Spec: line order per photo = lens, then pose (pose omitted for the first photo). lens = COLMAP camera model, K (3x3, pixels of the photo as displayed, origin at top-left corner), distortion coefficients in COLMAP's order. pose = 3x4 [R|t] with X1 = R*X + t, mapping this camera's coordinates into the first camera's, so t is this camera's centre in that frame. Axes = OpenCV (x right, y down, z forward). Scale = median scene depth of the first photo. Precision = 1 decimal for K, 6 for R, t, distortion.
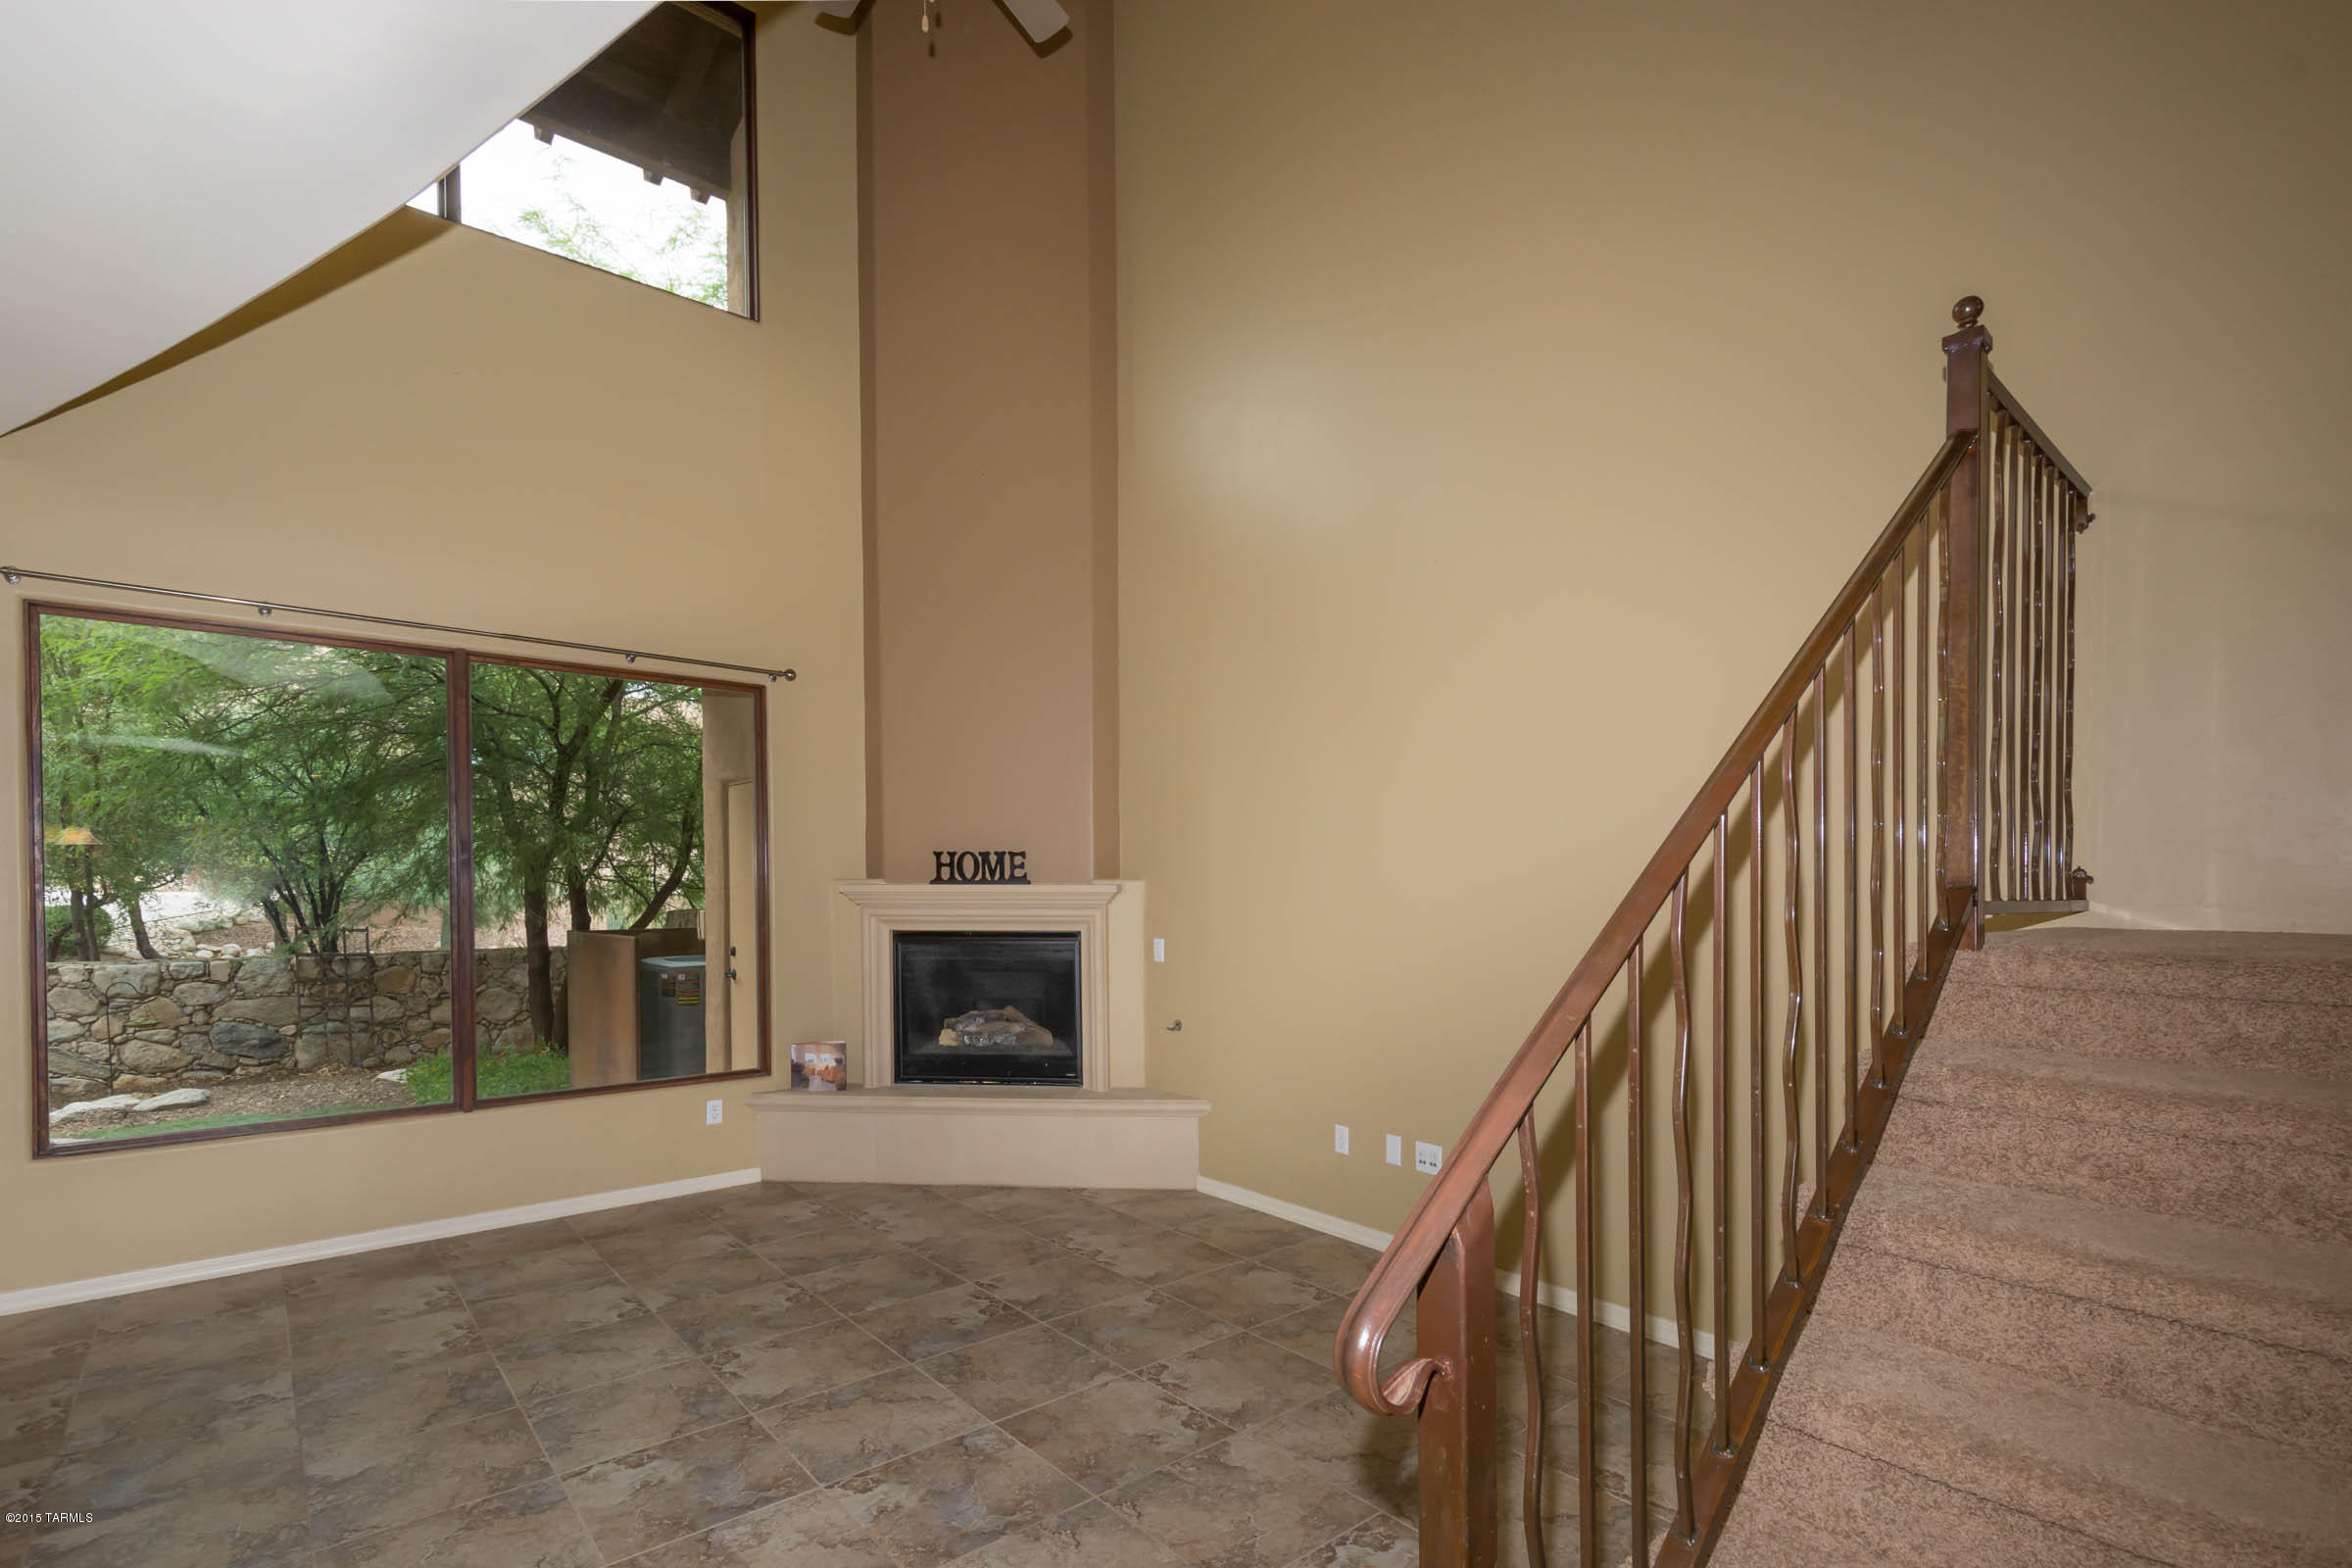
lens RADIAL K [[1069.8, 0, 1175.7], [0, 1069.8, 875.9], [0, 0, 1]] dist [0.005322, -0.000619]
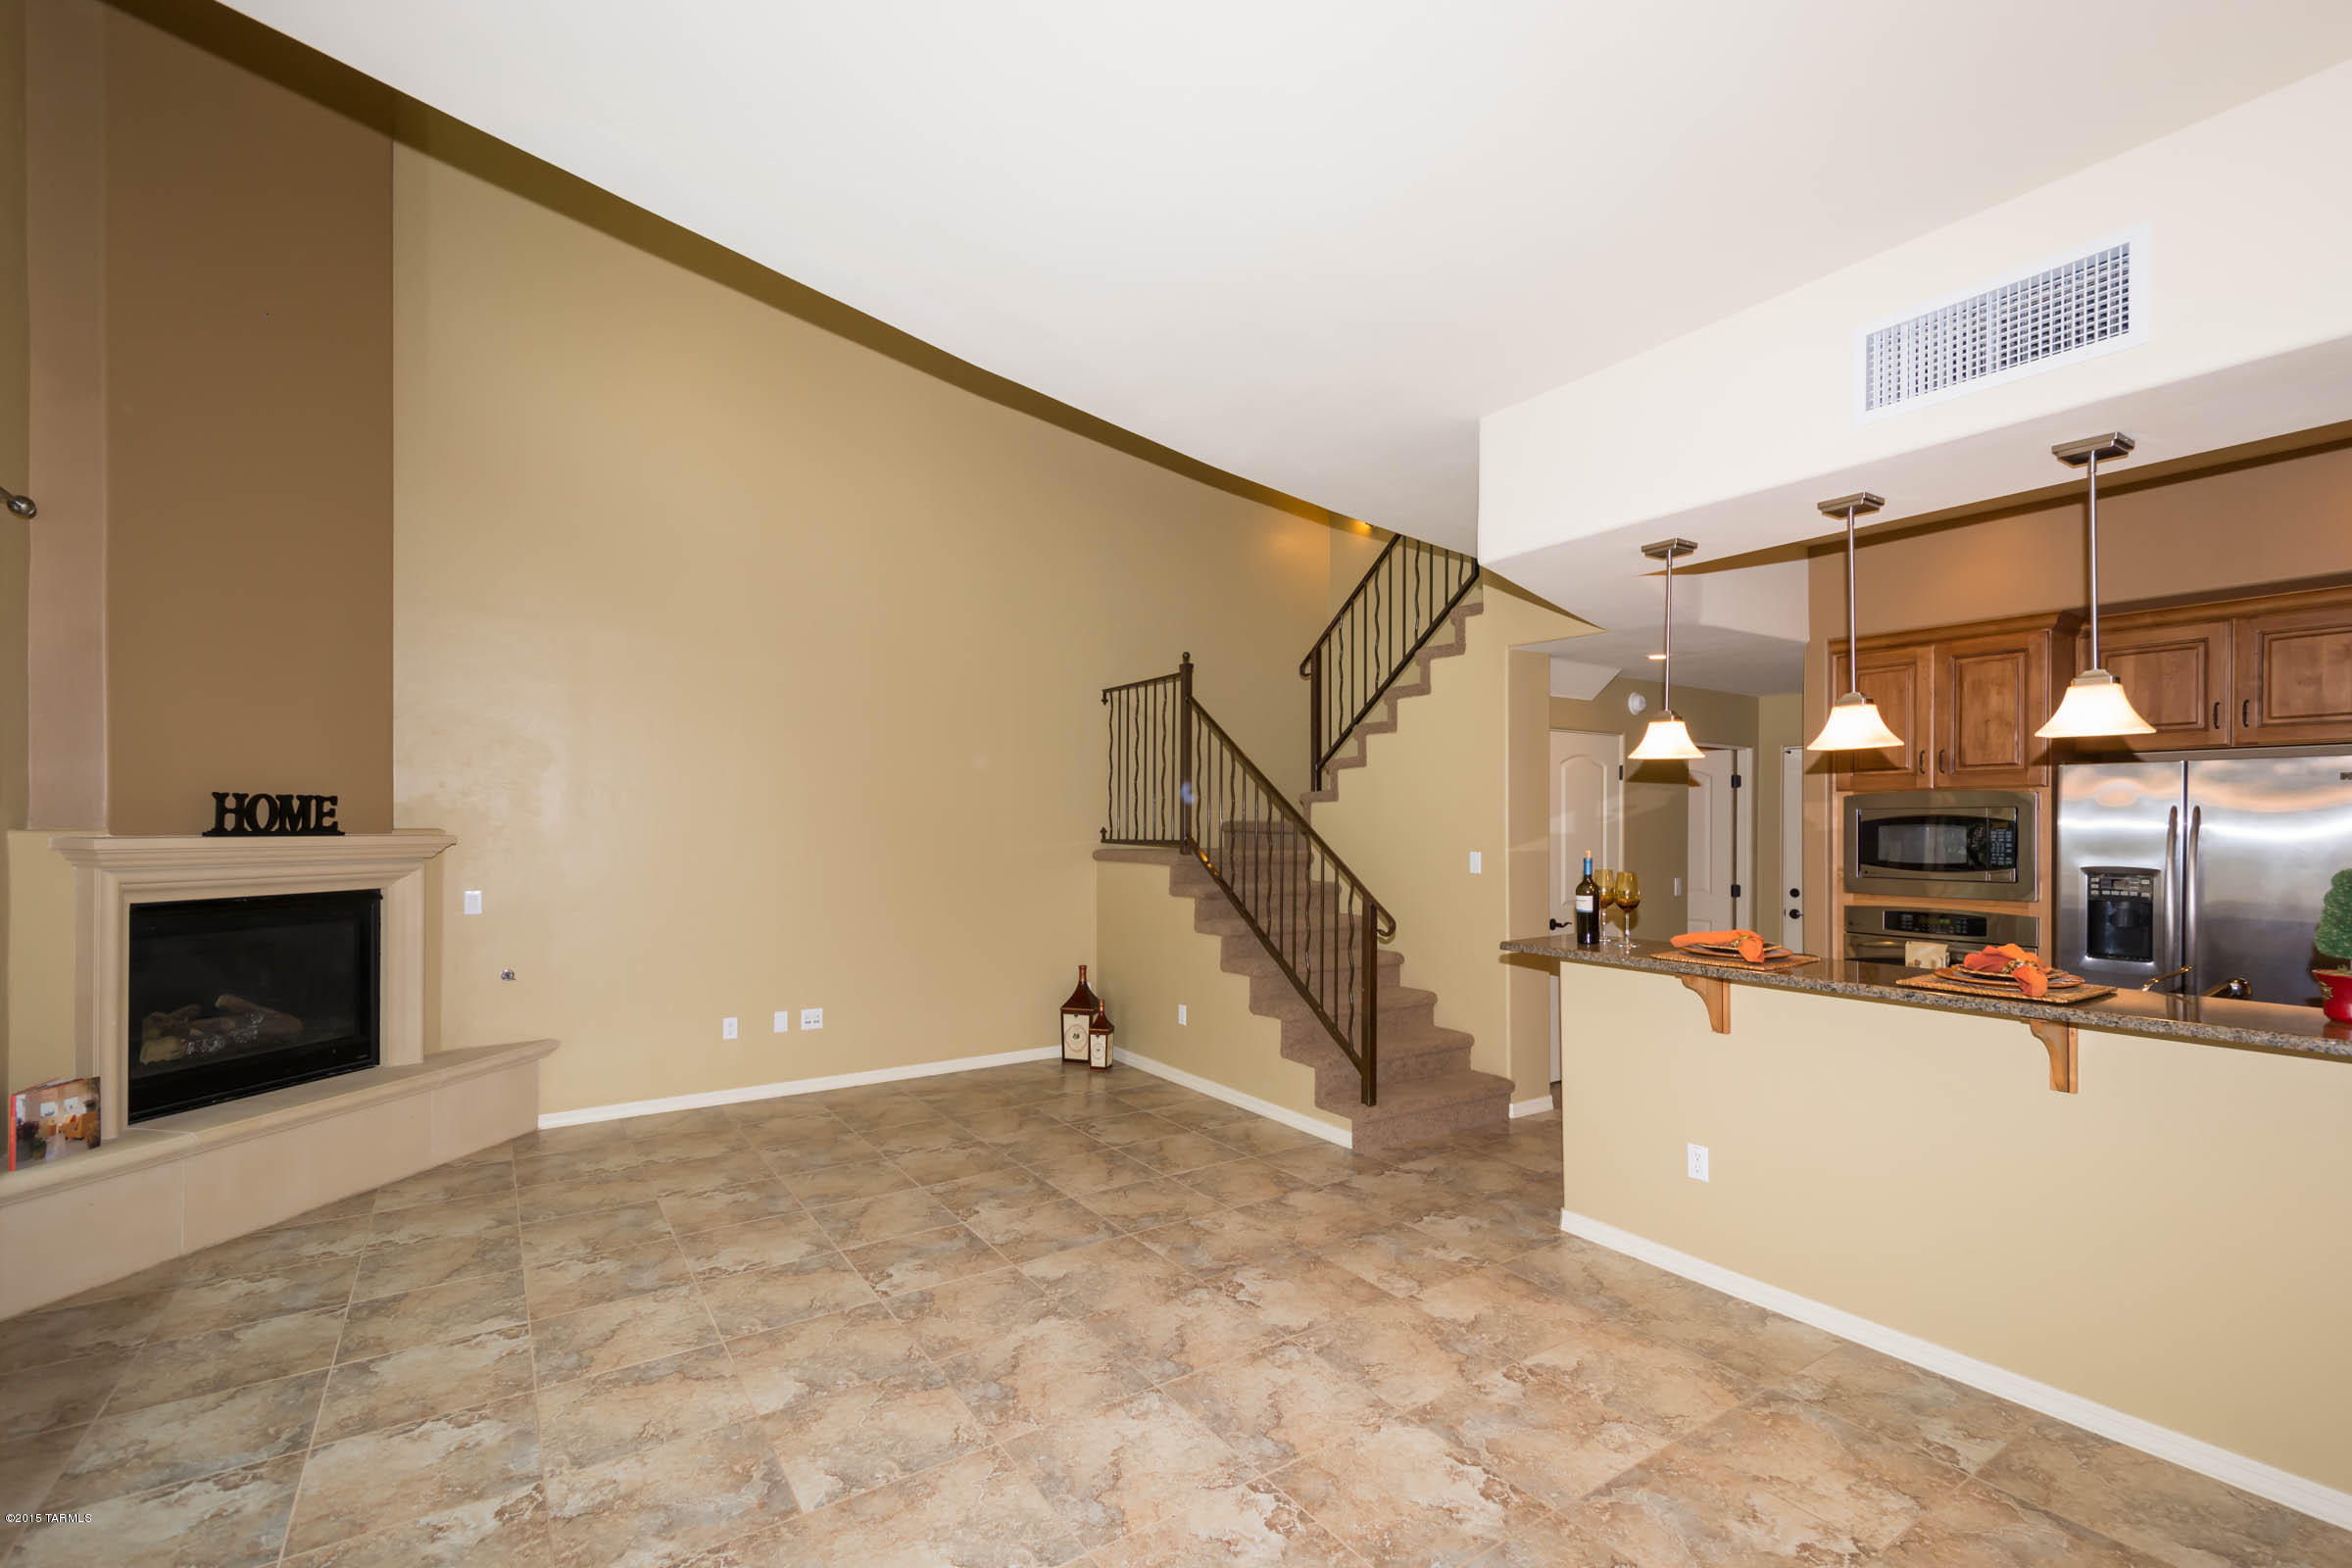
lens RADIAL K [[1049.4, 0, 1215.1], [0, 1049.4, 784.5], [0, 0, 1]] dist [0.040161, -0.019475]
pose [[0.091380, 0.038940, 0.995054, -0.904891], [-0.010436, 0.999218, -0.038145, -0.007308], [-0.995761, -0.006899, 0.091715, 0.241263]]
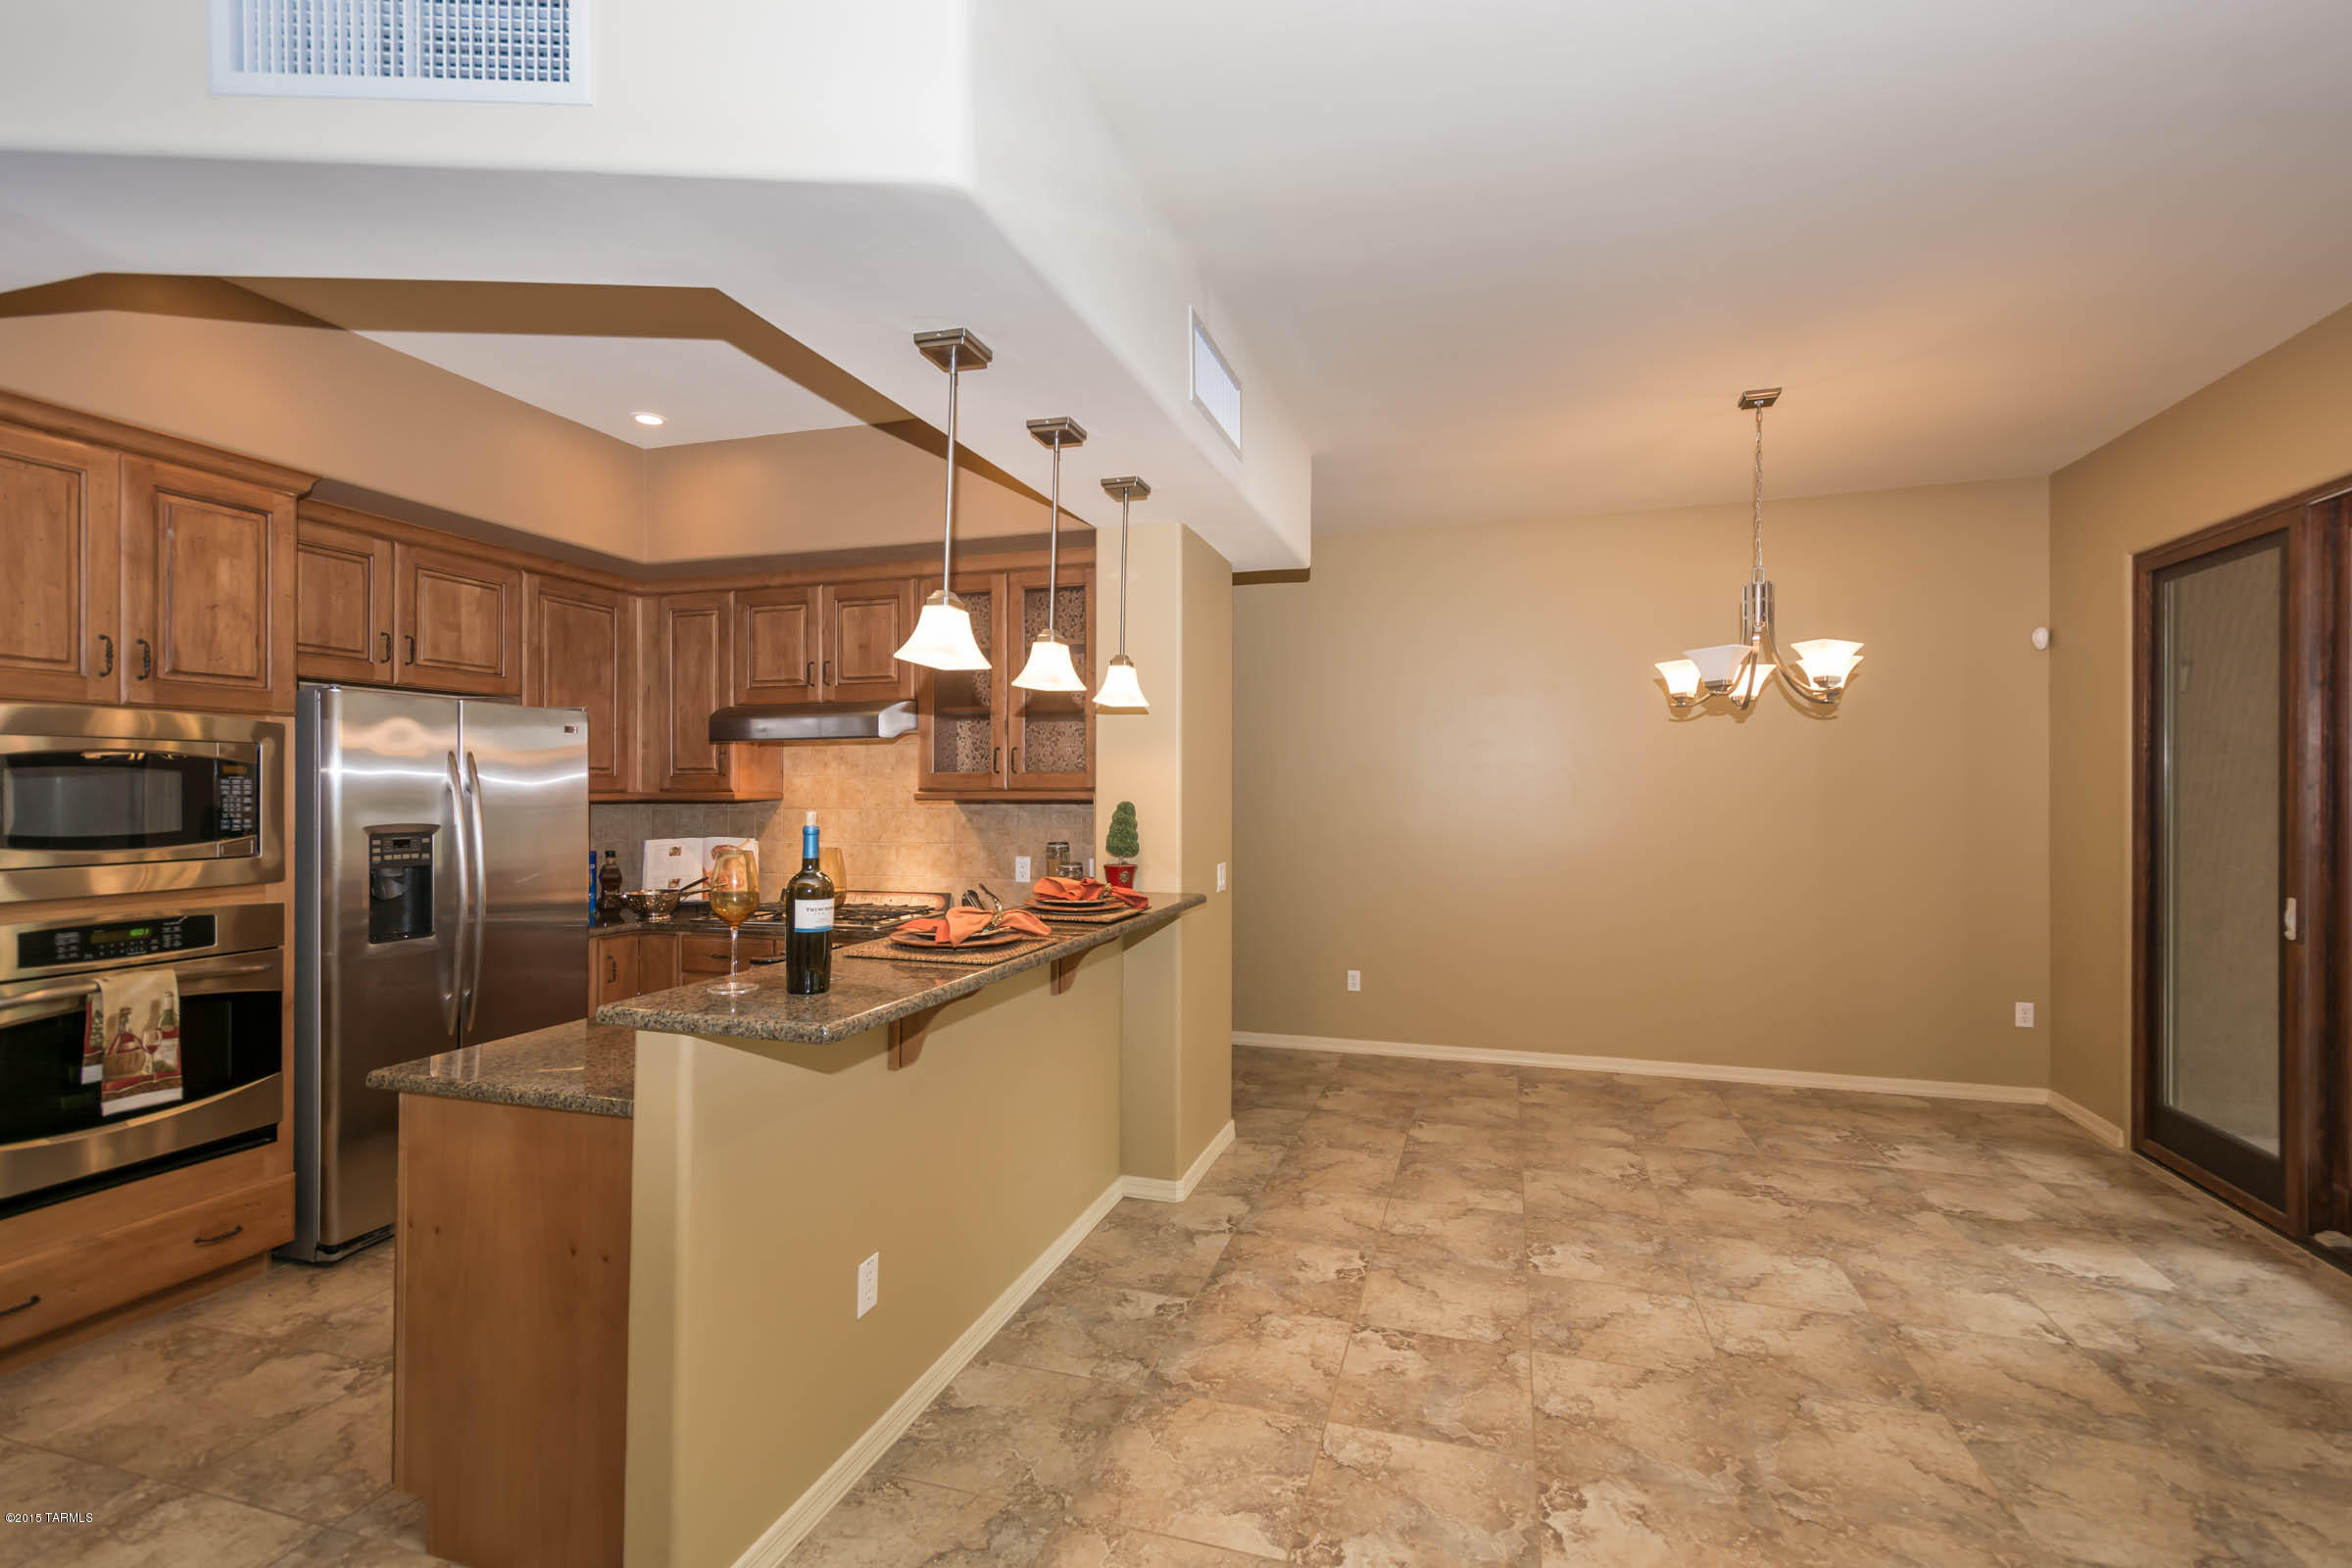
lens RADIAL K [[1042.2, 0, 1176.0], [0, 1042.2, 784.0], [0, 0, 1]] dist [0.010336, -0.000684]
pose [[-0.843828, -0.004235, -0.536597, -0.086996], [0.003789, 0.999897, -0.013851, 0.003195], [0.536600, -0.013721, -0.843725, 0.426459]]
